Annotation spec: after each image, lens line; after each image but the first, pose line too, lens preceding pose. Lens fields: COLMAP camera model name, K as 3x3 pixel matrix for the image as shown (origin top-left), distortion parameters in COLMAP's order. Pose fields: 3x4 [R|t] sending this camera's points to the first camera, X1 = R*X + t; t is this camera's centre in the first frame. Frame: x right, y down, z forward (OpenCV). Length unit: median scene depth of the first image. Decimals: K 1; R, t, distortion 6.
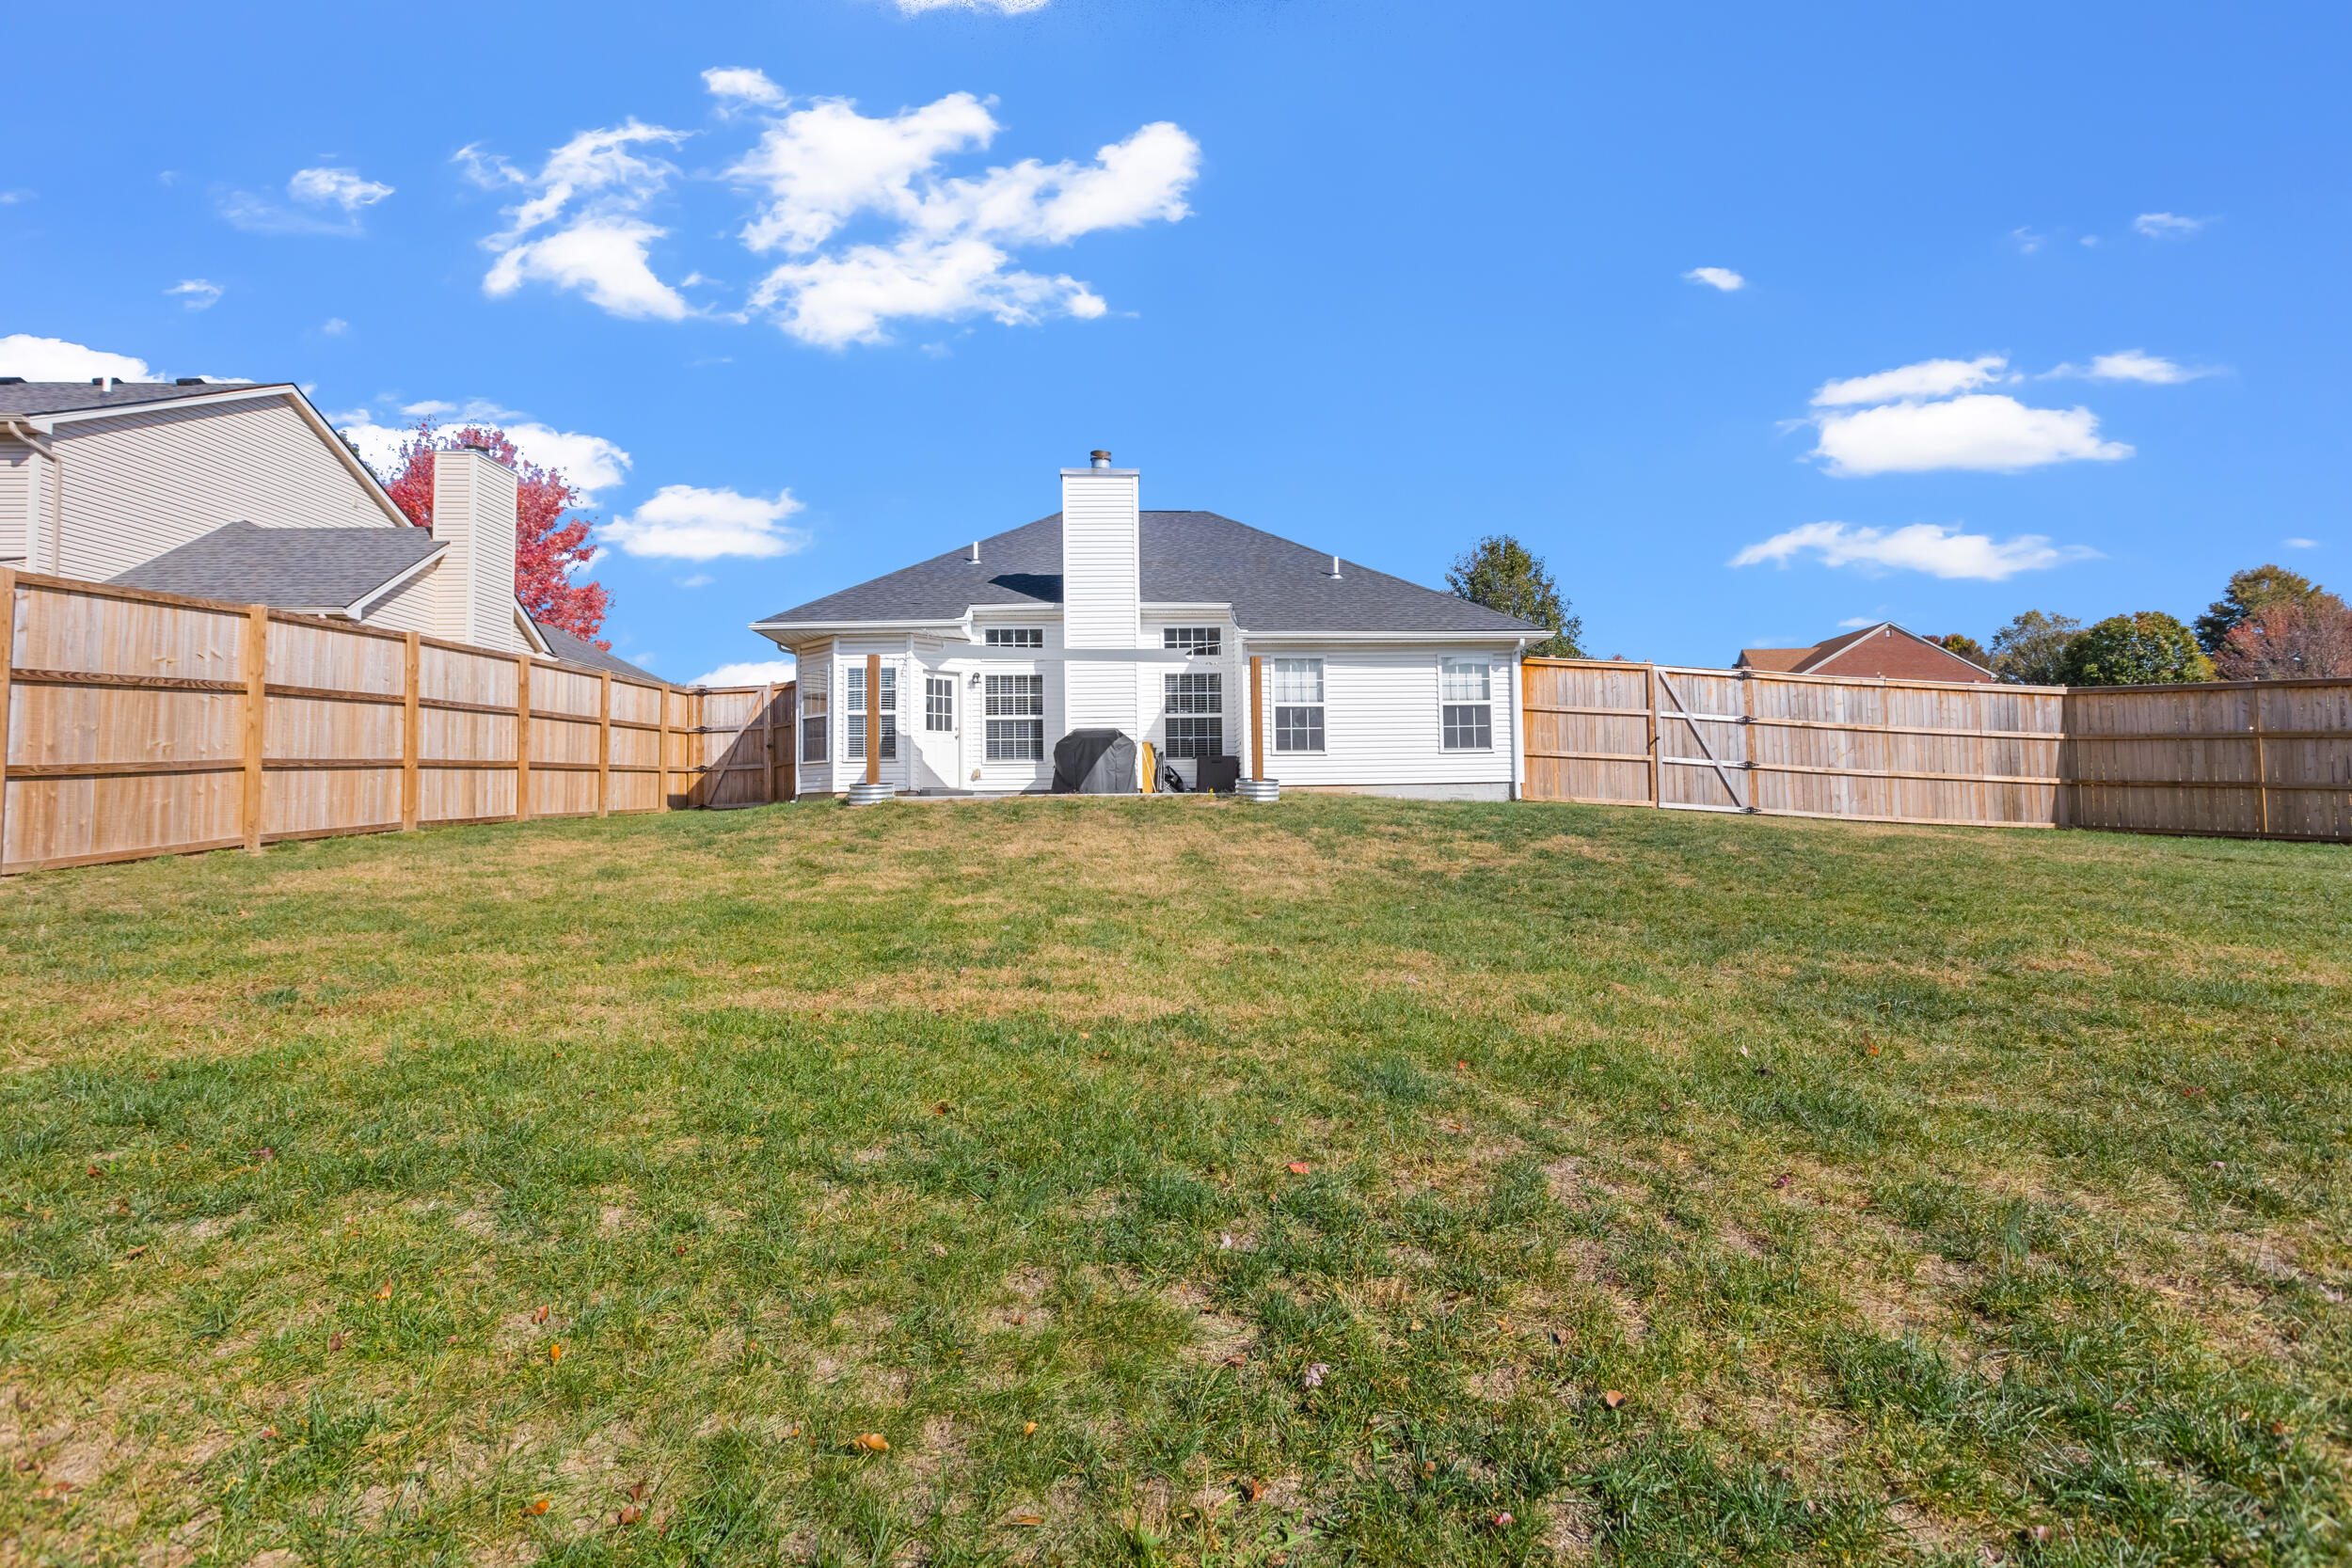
lens RADIAL K [[1056.5, 0, 1176.0], [0, 1056.5, 784.0], [0, 0, 1]] dist [0.012422, 0.000260]
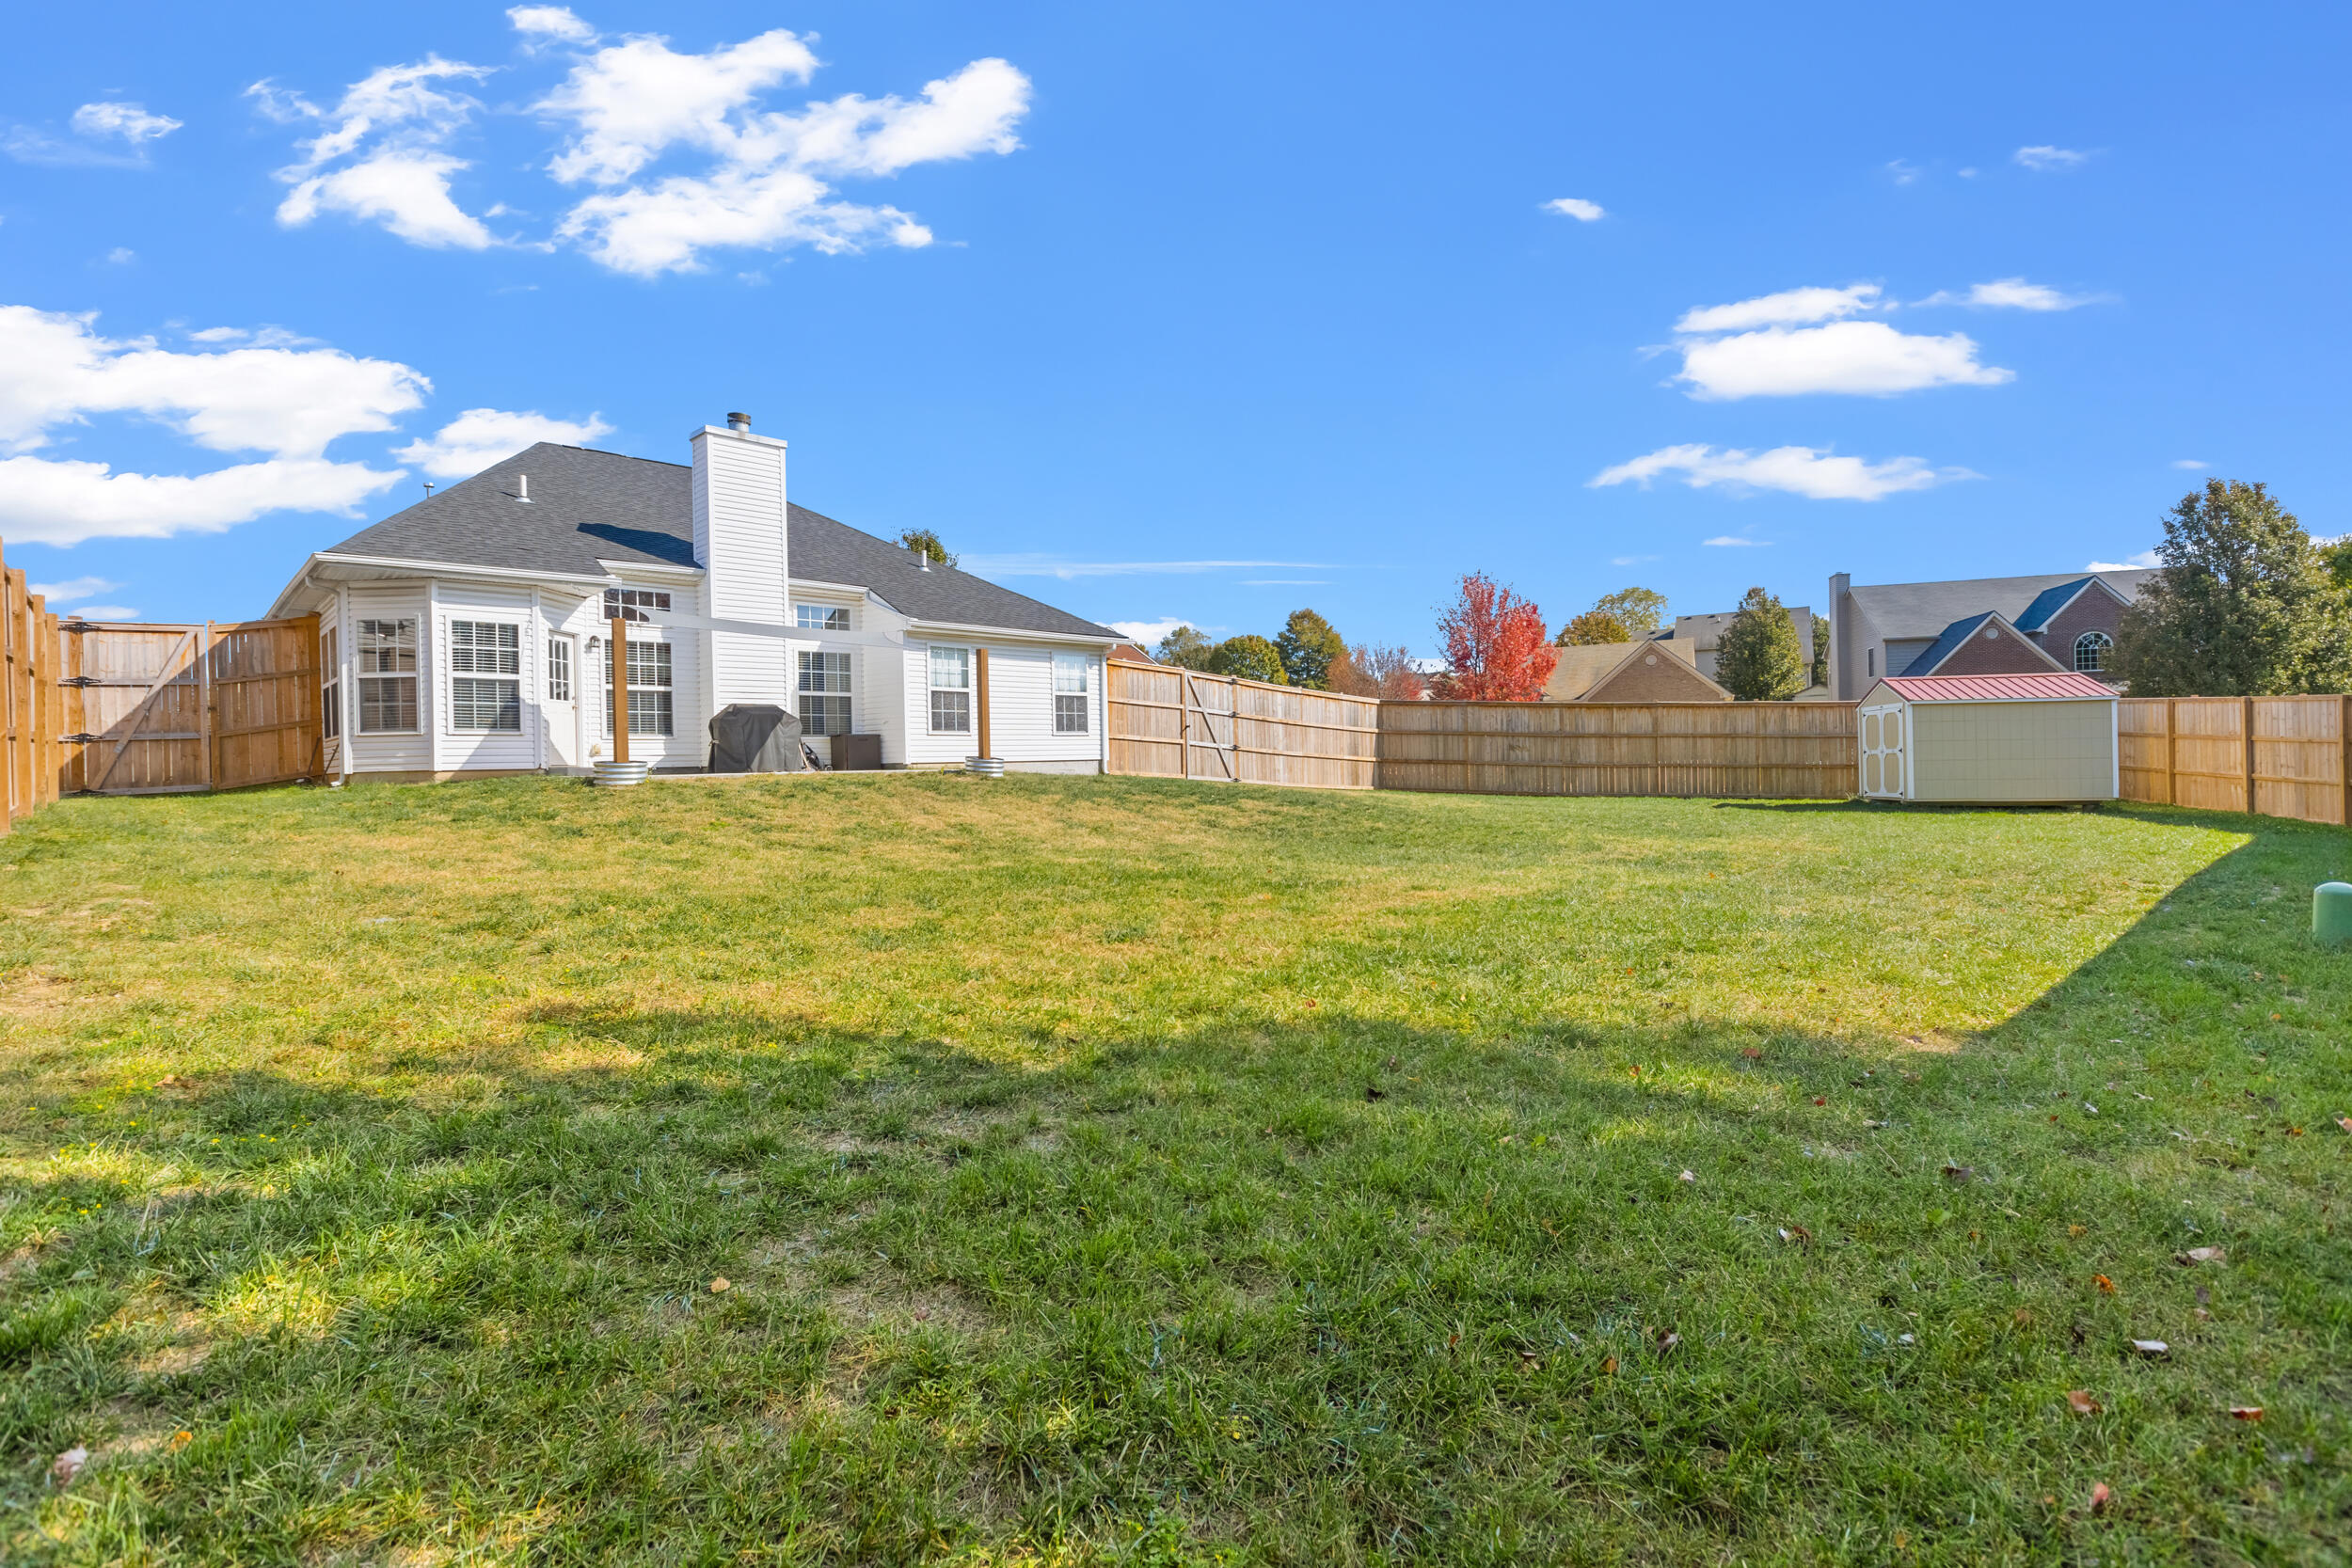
lens RADIAL K [[1056.5, 0, 1176.0], [0, 1056.5, 784.0], [0, 0, 1]] dist [0.012422, 0.000260]
pose [[0.764895, -0.014038, 0.644003, -0.400196], [-0.003138, 0.999669, 0.025518, -0.005102], [-0.644148, -0.021540, 0.764598, 0.003243]]
